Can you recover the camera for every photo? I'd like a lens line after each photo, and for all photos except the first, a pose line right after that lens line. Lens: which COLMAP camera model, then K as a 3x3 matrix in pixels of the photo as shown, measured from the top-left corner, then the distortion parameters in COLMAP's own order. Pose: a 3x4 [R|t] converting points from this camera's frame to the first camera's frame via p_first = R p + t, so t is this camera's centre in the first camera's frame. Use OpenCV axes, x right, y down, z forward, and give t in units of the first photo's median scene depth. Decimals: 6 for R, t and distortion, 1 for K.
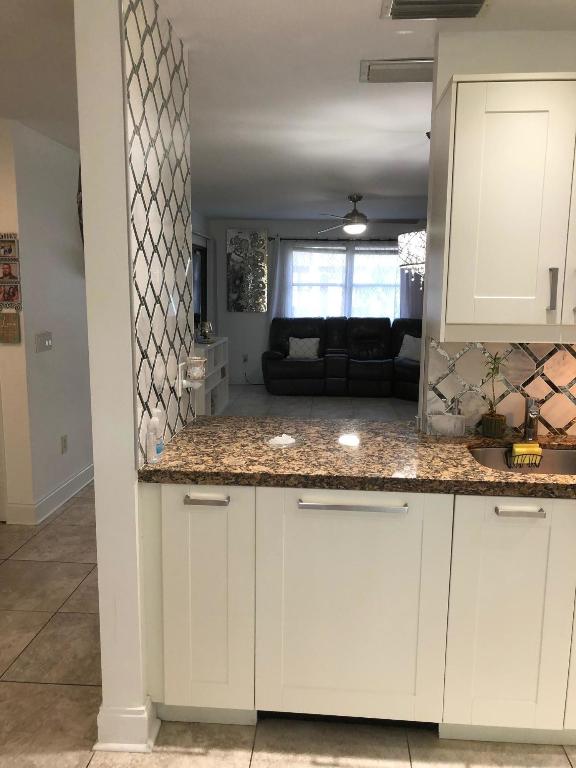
lens RADIAL K [[626.4, 0, 288.0], [0, 626.4, 384.0], [0, 0, 1]] dist [0.035020, -0.049067]
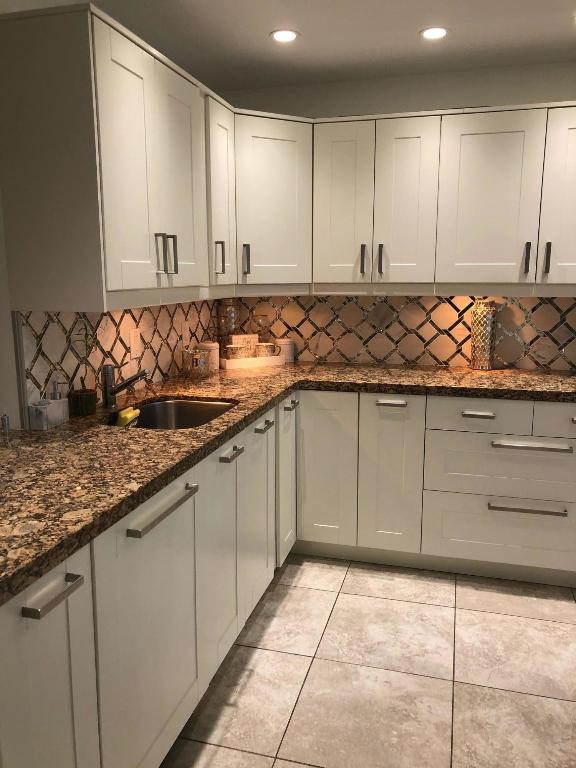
lens RADIAL K [[627.6, 0, 288.0], [0, 627.6, 384.0], [0, 0, 1]] dist [0.037390, -0.029824]
pose [[0.187104, -0.187276, 0.964323, -0.615398], [0.157437, 0.974687, 0.158742, -0.073122], [-0.969642, 0.122119, 0.211852, 0.602288]]
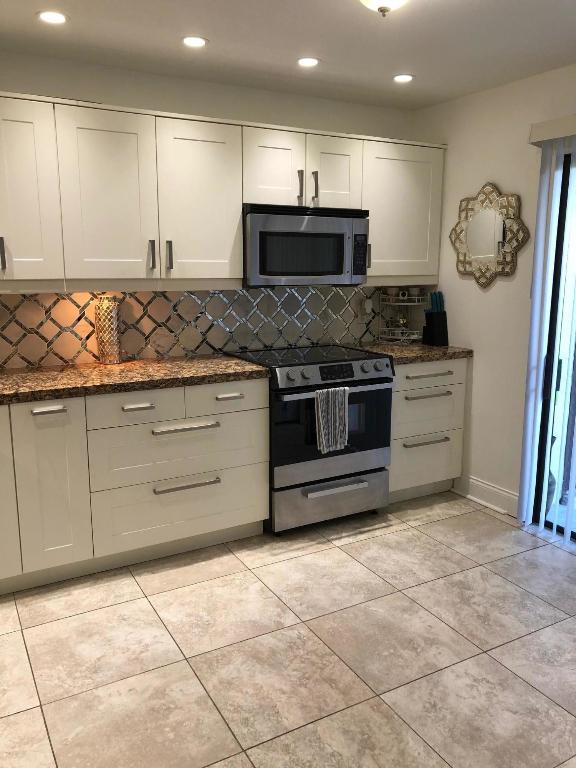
lens RADIAL K [[627.6, 0, 288.0], [0, 627.6, 384.0], [0, 0, 1]] dist [0.037390, -0.029824]
pose [[-0.554119, -0.175167, 0.813799, -0.555178], [0.121449, 0.950138, 0.287209, -0.140201], [-0.823531, 0.257983, -0.505215, 0.924931]]
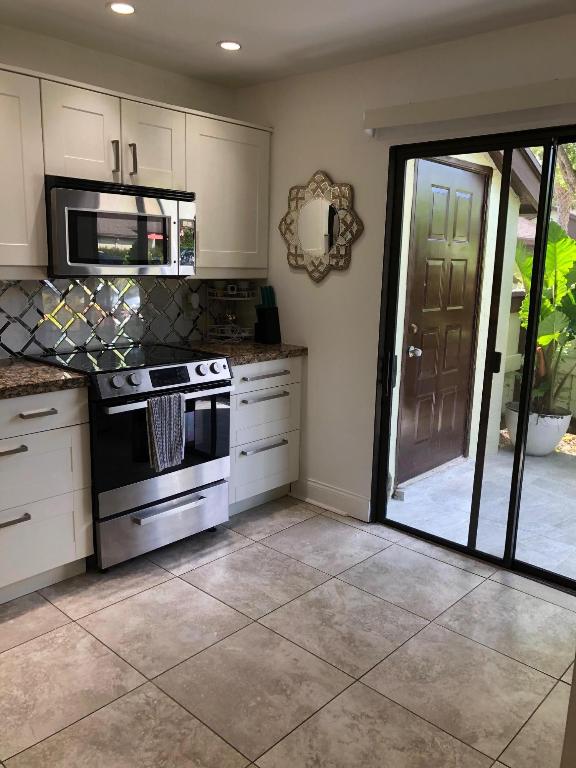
lens RADIAL K [[626.4, 0, 288.0], [0, 626.4, 384.0], [0, 0, 1]] dist [0.035020, -0.049067]
pose [[-0.784677, -0.153083, 0.600707, -0.356178], [0.062744, 0.944440, 0.322639, -0.109657], [-0.616722, 0.290857, -0.731475, 0.863760]]
